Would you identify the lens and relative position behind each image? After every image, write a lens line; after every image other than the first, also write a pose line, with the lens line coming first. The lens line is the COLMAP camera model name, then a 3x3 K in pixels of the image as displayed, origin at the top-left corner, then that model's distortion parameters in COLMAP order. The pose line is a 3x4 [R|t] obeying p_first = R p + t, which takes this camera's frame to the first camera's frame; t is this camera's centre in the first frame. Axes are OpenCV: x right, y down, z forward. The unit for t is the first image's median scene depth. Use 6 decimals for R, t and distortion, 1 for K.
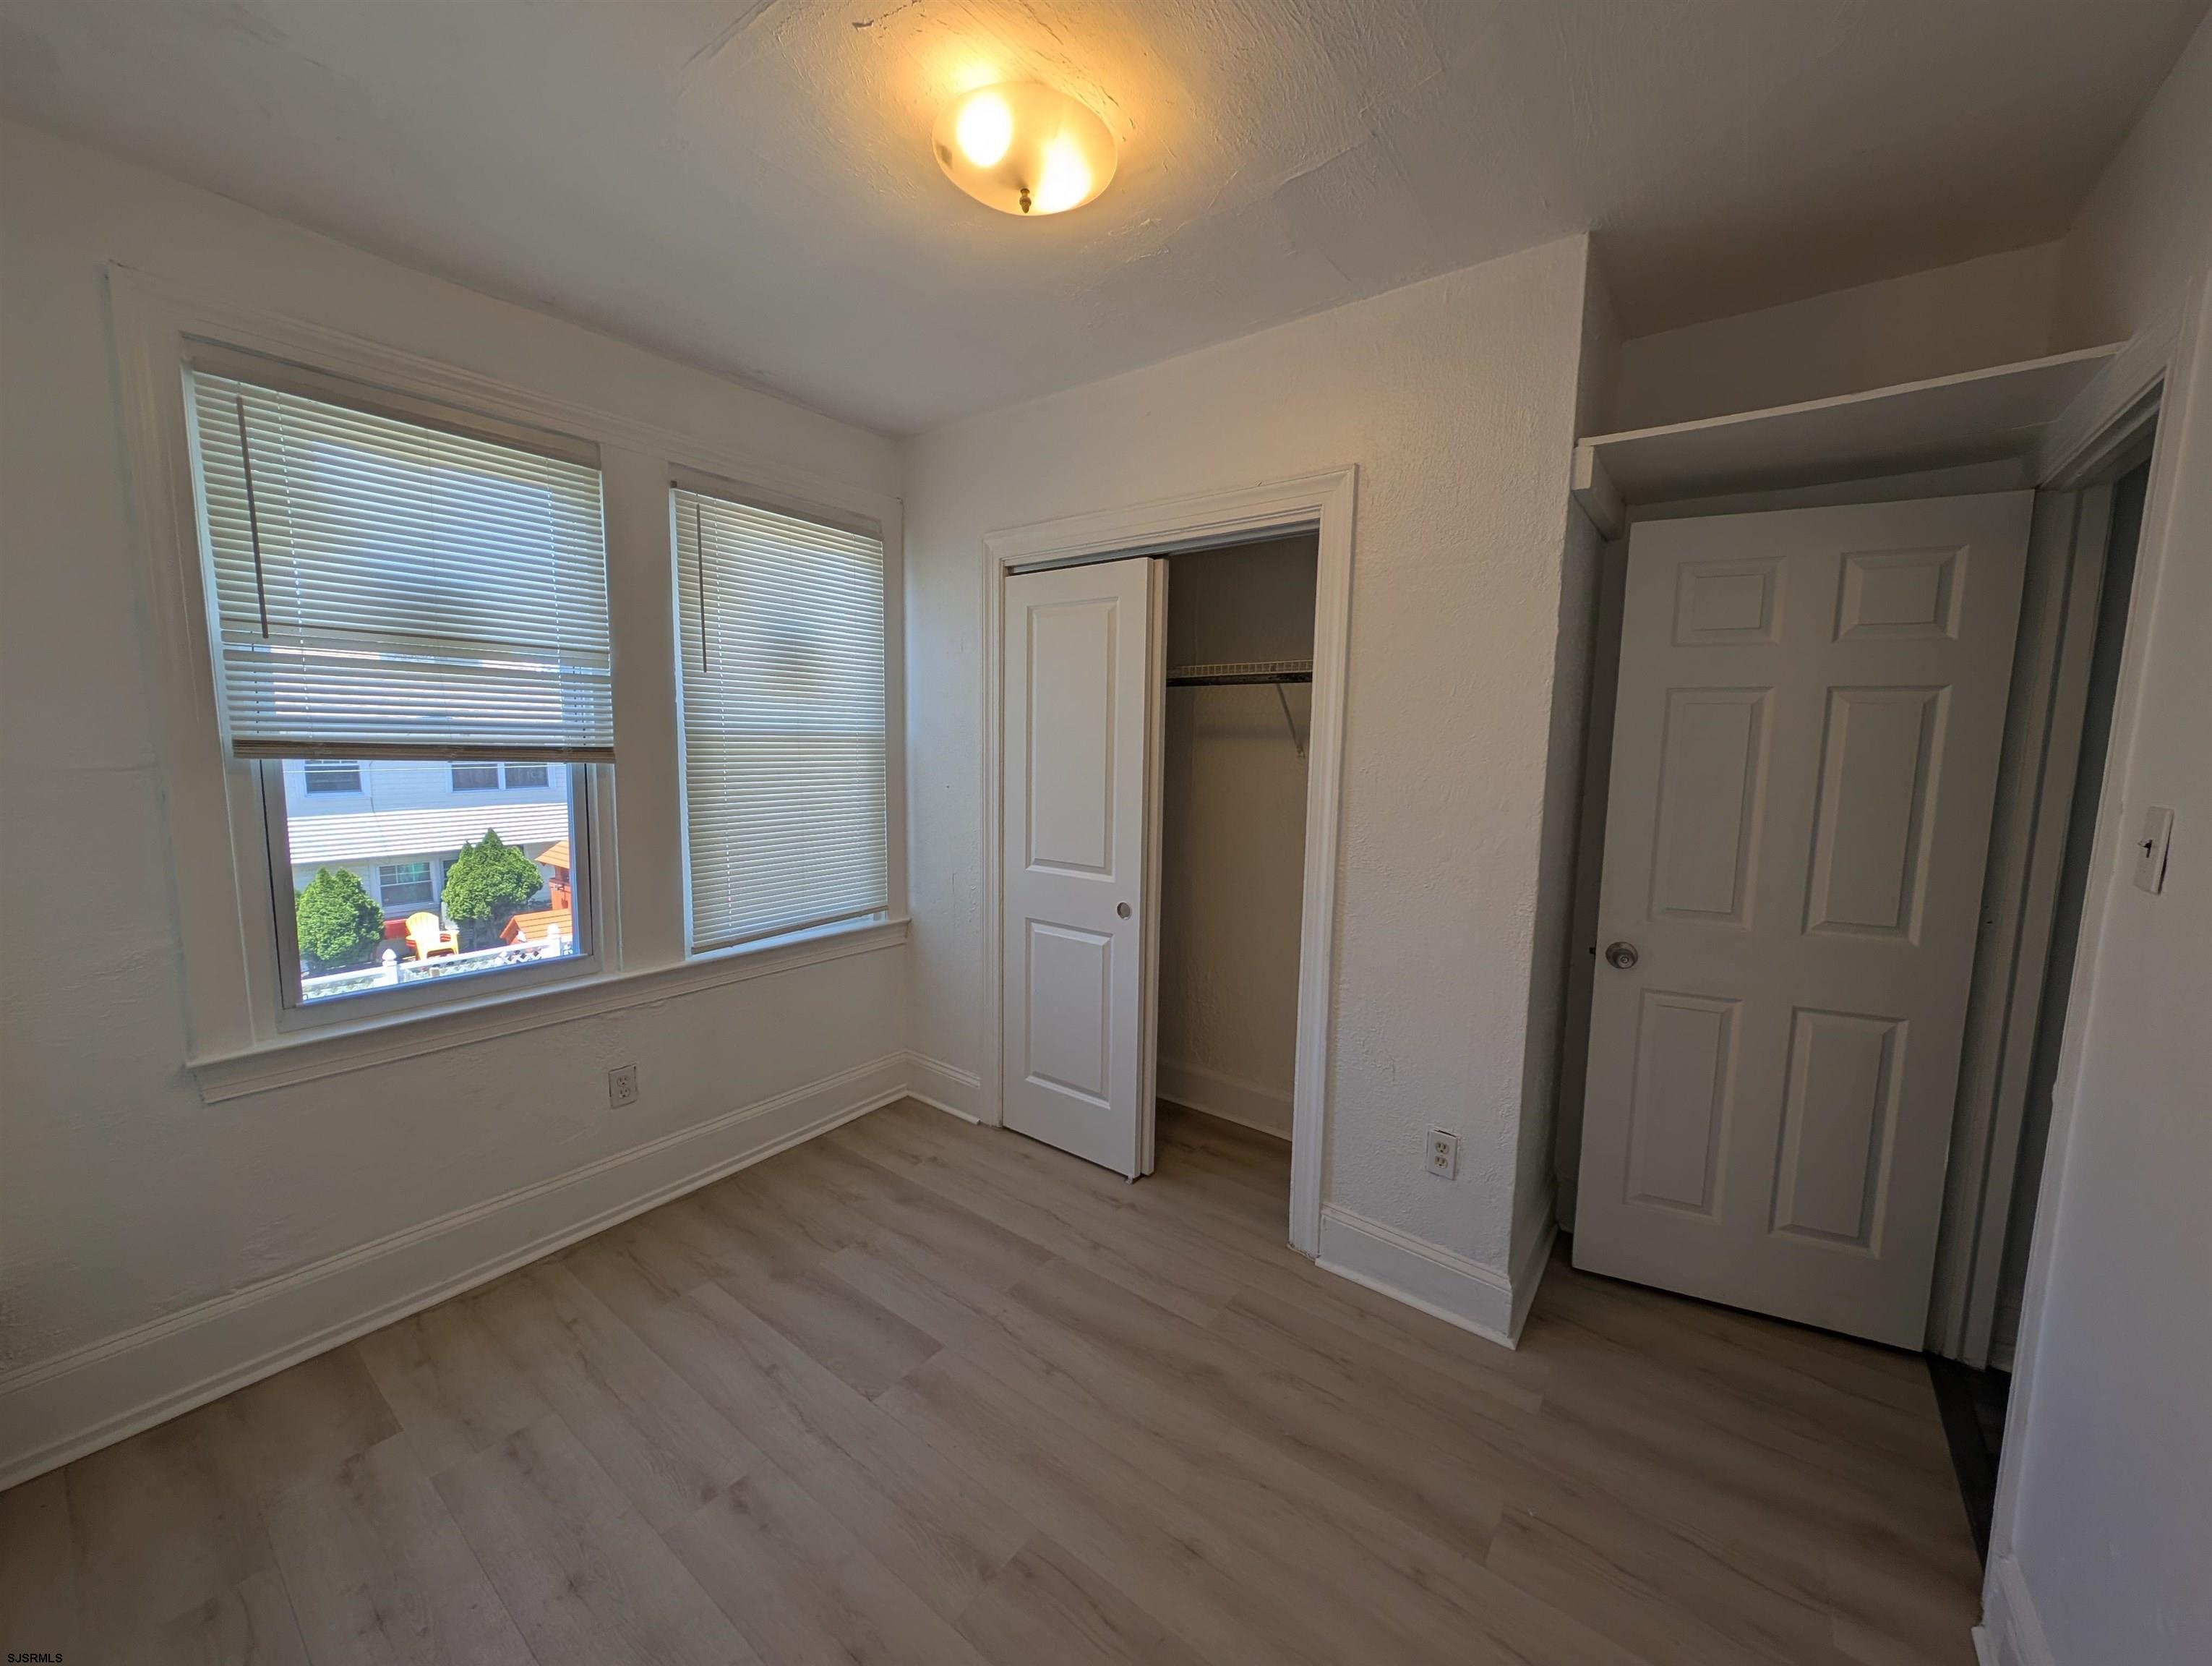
lens RADIAL K [[835.3, 0, 1110.7], [0, 835.3, 829.5], [0, 0, 1]] dist [0.003145, -0.000286]
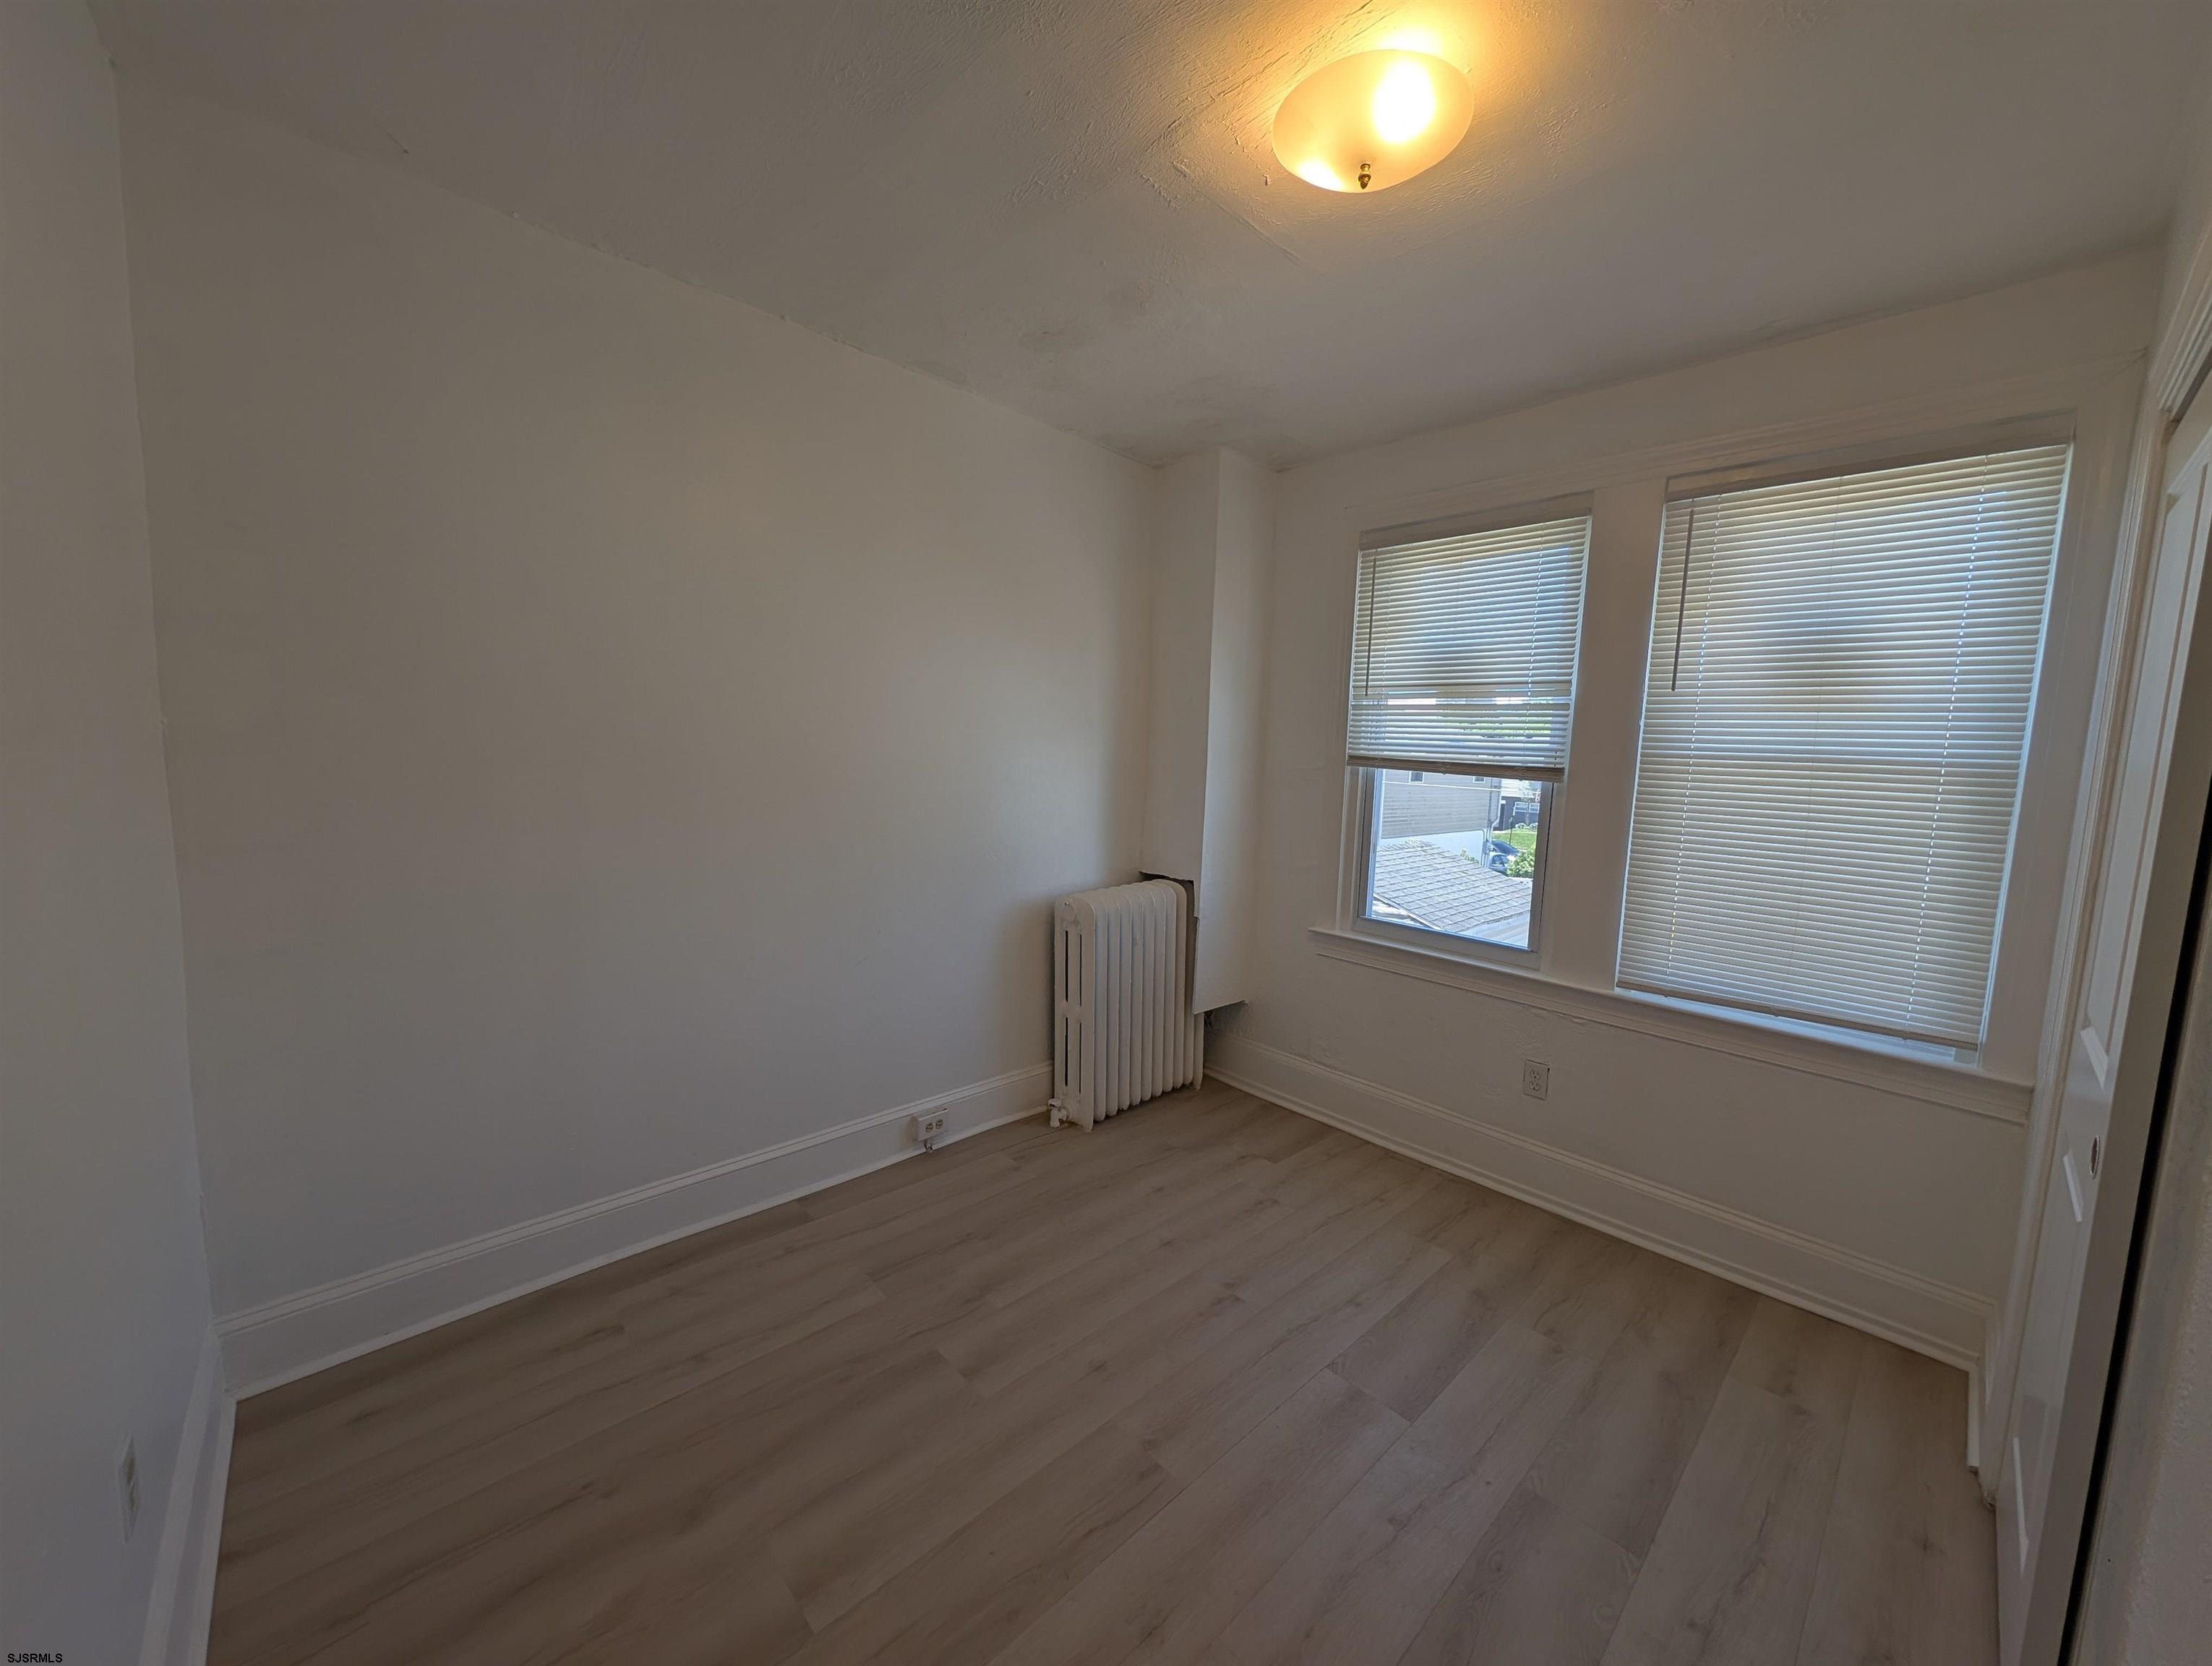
lens RADIAL K [[835.3, 0, 1110.7], [0, 835.3, 829.5], [0, 0, 1]] dist [0.003145, -0.000286]
pose [[-0.168757, 0.078560, -0.982522, 0.615752], [-0.146040, 0.983824, 0.103748, -0.049817], [0.974779, 0.160995, -0.154555, 0.643602]]
